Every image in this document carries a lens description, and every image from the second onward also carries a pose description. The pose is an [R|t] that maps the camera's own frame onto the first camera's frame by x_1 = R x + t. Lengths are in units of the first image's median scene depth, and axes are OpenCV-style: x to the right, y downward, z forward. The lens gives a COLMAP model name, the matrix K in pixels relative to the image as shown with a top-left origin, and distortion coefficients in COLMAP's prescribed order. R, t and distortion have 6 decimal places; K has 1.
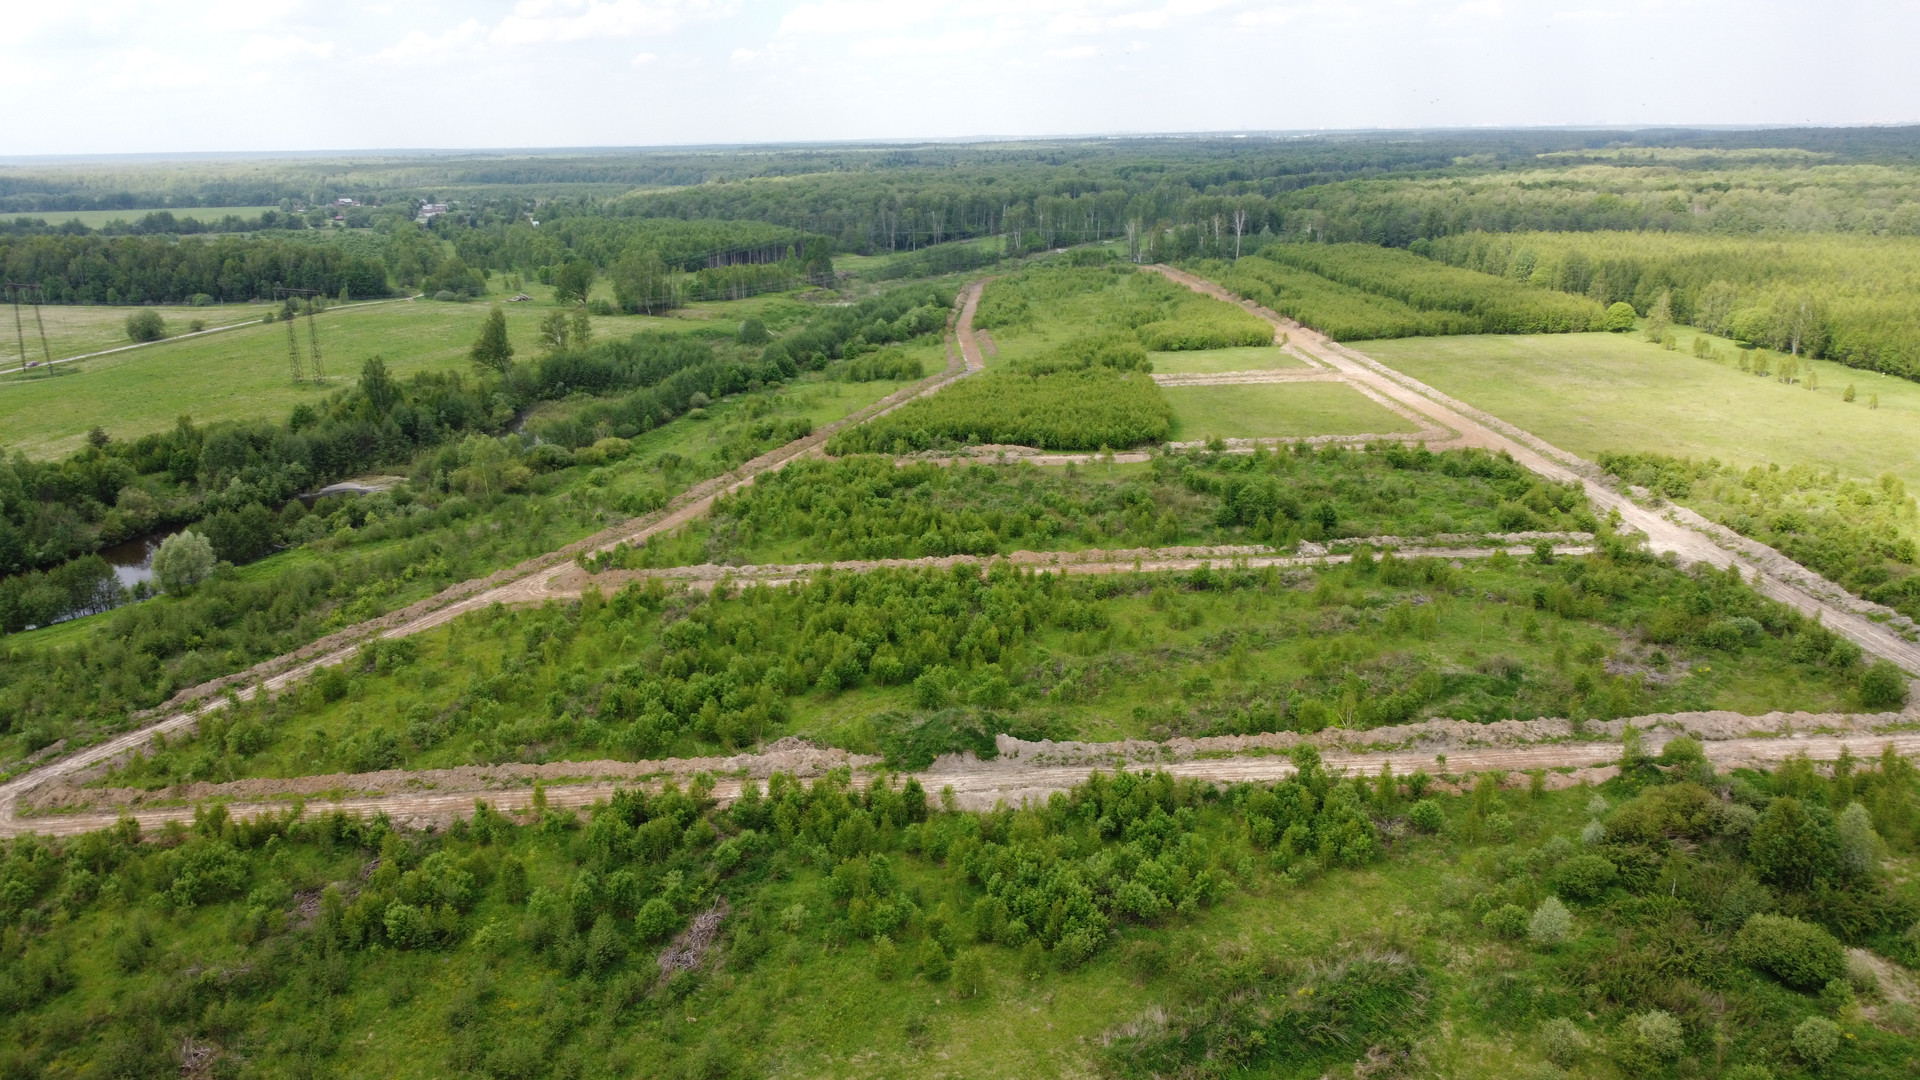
lens RADIAL K [[1445.8, 0, 953.0], [0, 1445.8, 539.3], [0, 0, 1]] dist [0.001677, -0.003816]
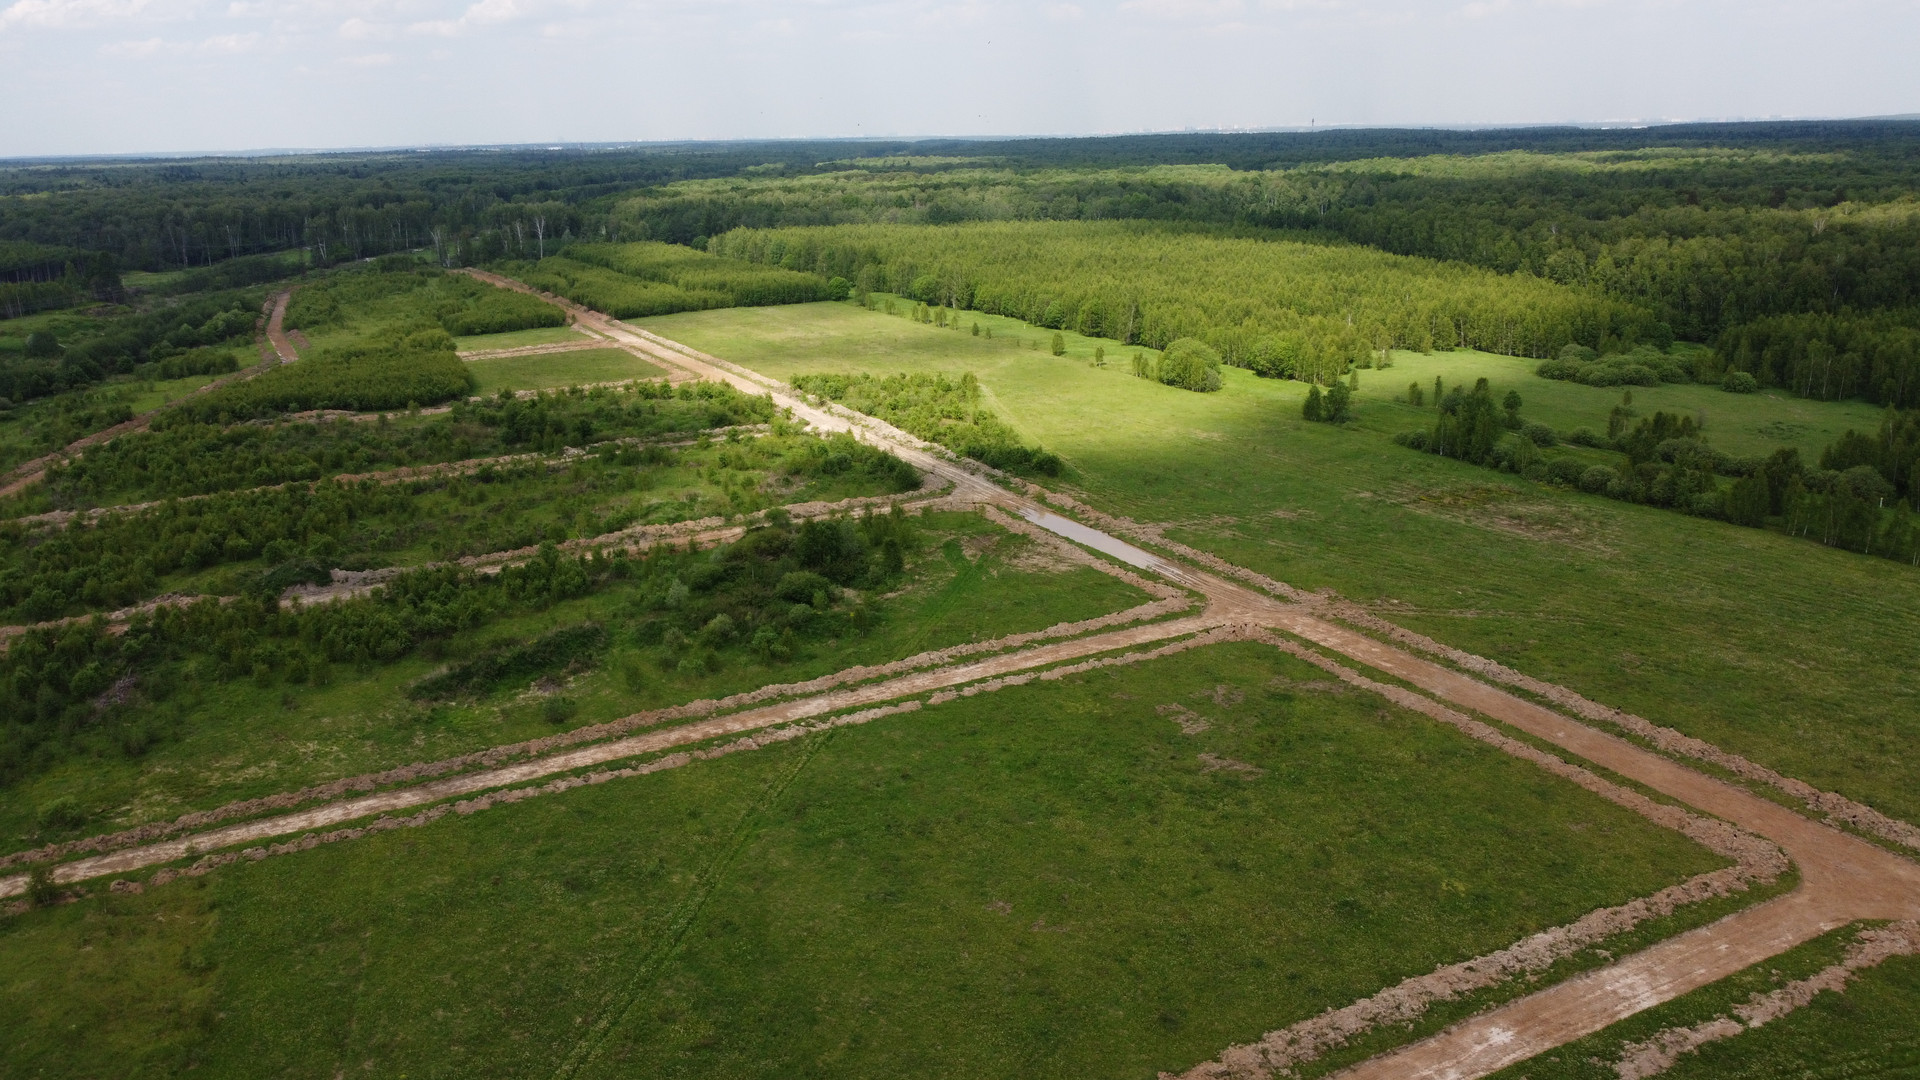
lens RADIAL K [[1447.6, 0, 950.0], [0, 1447.6, 531.8], [0, 0, 1]] dist [0.006449, -0.005705]
pose [[0.903377, -0.114515, 0.413276, -0.001777], [0.119805, 0.992710, 0.013191, 0.078852], [-0.411773, 0.037596, 0.910510, -0.280900]]
